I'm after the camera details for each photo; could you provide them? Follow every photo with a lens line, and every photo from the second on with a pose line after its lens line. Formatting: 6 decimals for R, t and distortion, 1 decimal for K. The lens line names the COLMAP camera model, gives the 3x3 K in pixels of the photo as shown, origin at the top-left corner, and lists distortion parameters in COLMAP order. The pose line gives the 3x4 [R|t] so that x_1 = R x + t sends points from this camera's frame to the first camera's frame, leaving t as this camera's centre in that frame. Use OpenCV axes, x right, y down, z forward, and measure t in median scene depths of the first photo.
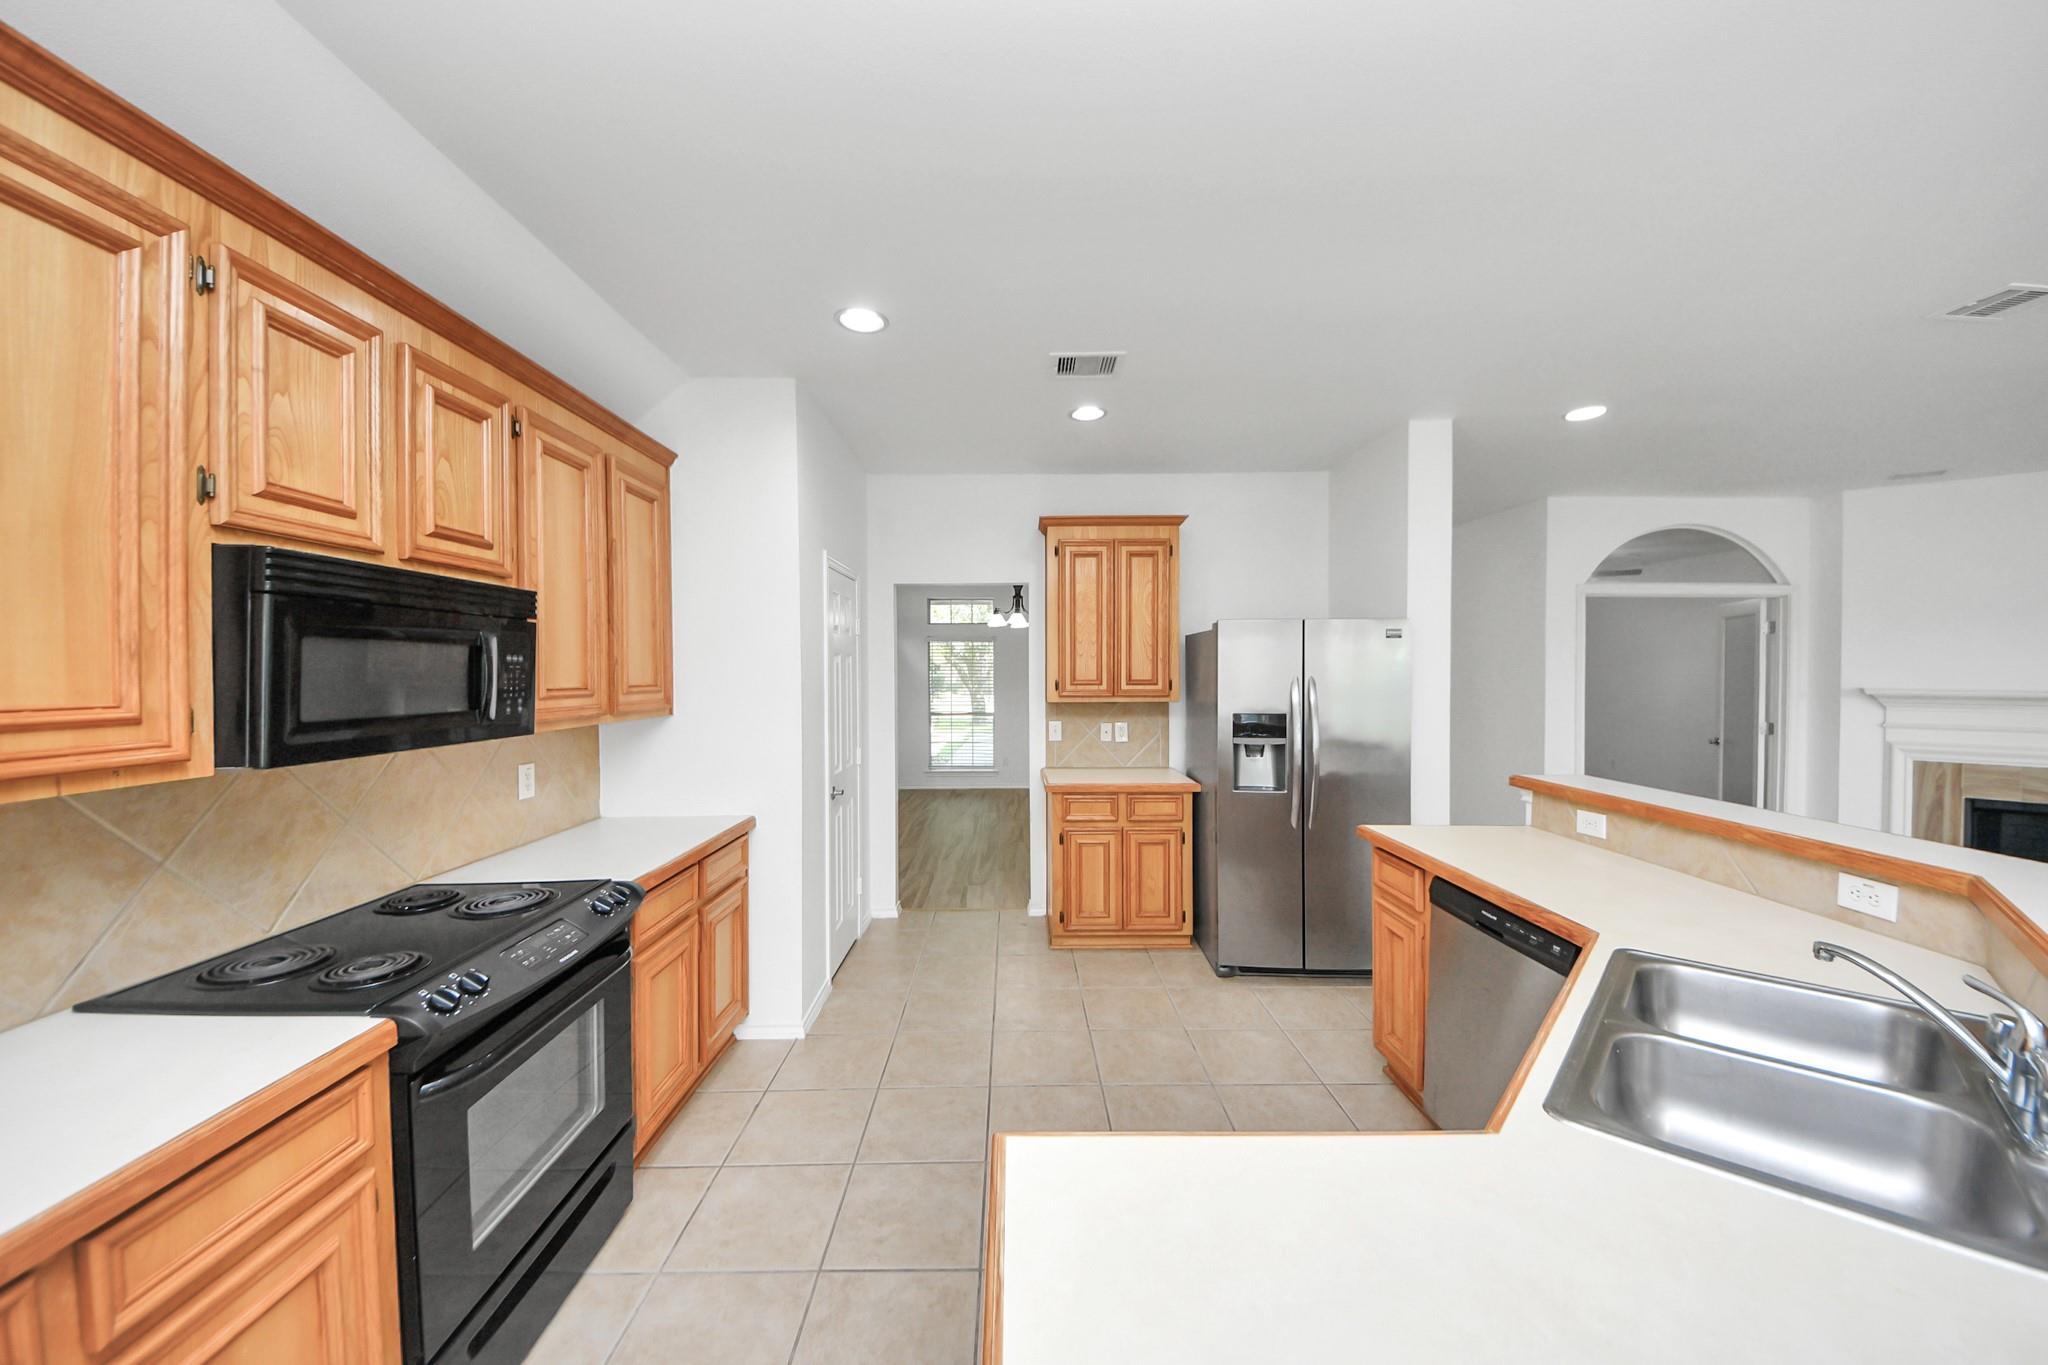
lens RADIAL K [[749.1, 0, 1017.4], [0, 749.1, 679.3], [0, 0, 1]] dist [-0.000214, -0.000133]
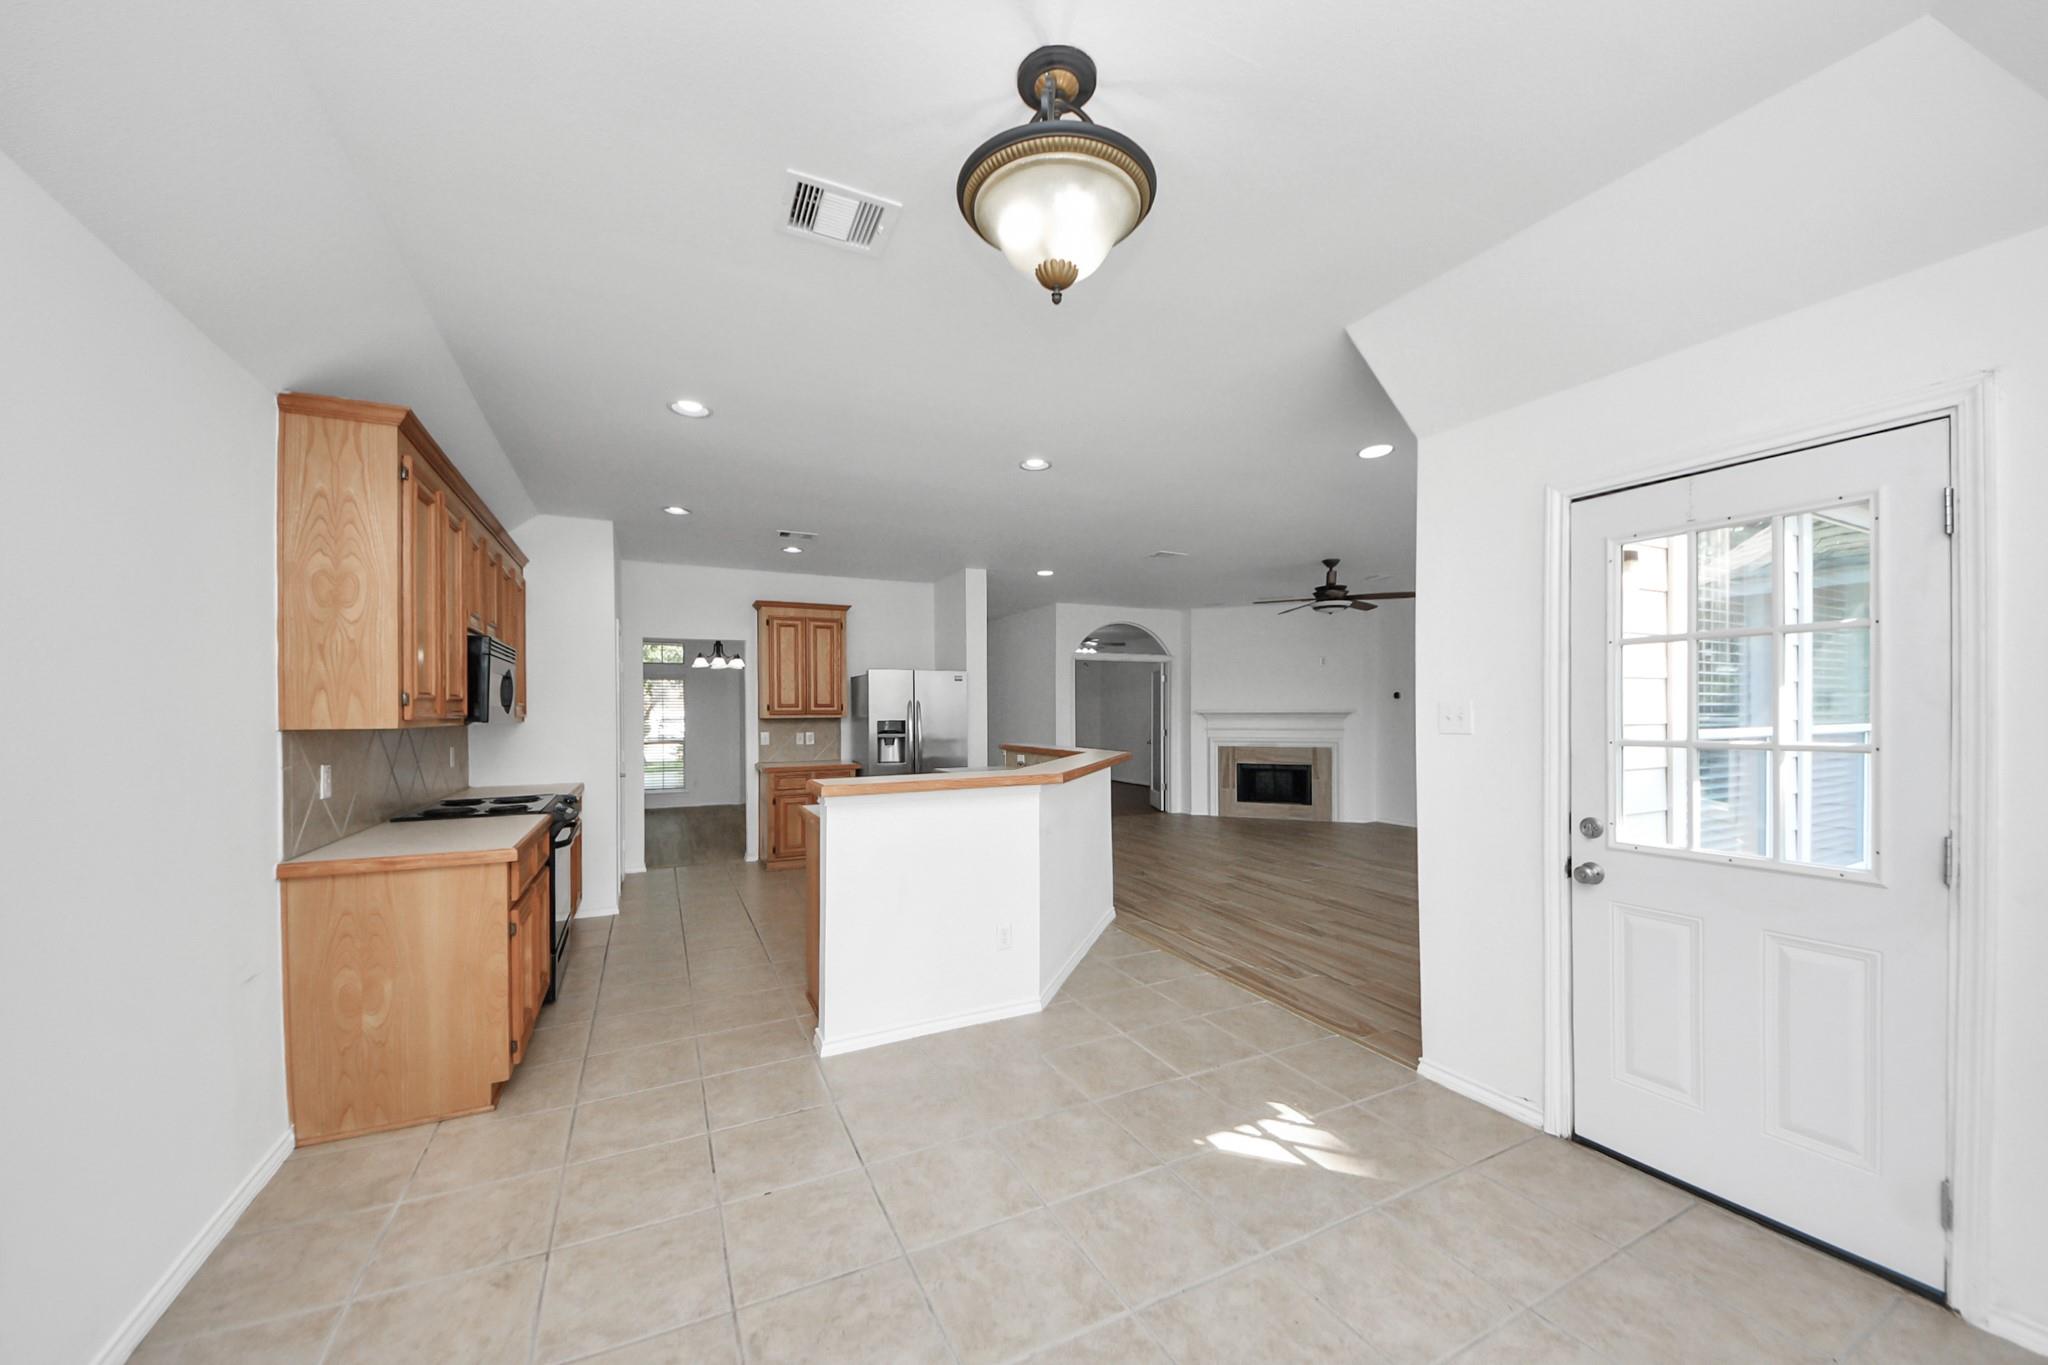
lens RADIAL K [[749.1, 0, 1054.8], [0, 749.1, 716.0], [0, 0, 1]] dist [-0.000214, -0.000133]
pose [[0.886244, -0.005597, 0.463186, -0.145127], [0.008341, 0.999958, -0.003877, 0.037524], [-0.463144, 0.007300, 0.886253, -0.686268]]
